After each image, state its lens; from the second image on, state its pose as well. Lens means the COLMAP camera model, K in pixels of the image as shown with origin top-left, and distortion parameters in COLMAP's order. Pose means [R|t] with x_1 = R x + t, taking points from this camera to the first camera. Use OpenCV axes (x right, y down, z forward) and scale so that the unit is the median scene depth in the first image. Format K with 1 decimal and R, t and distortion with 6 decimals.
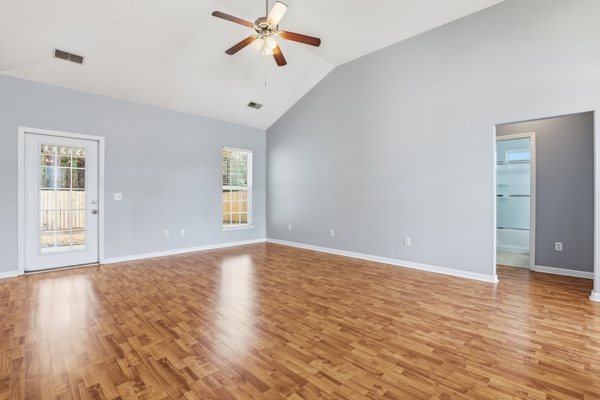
lens RADIAL K [[278.5, 0, 302.6], [0, 278.5, 197.2], [0, 0, 1]] dist [-0.032511, 0.000371]
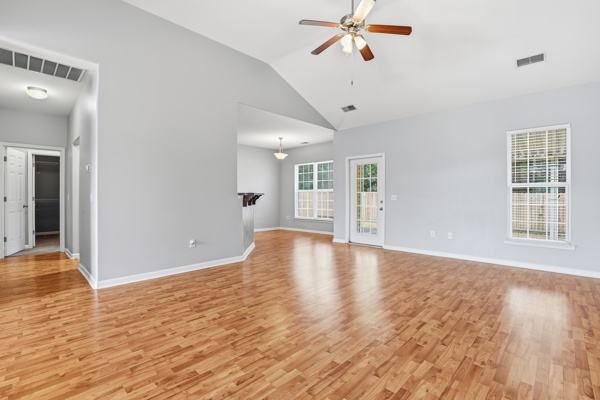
lens RADIAL K [[278.5, 0, 304.3], [0, 278.5, 199.6], [0, 0, 1]] dist [-0.032511, 0.000371]
pose [[0.008915, 0.008040, -0.999928, 1.248210], [-0.005636, 0.999952, 0.007990, -0.002978], [0.999944, 0.005565, 0.008960, 1.229404]]
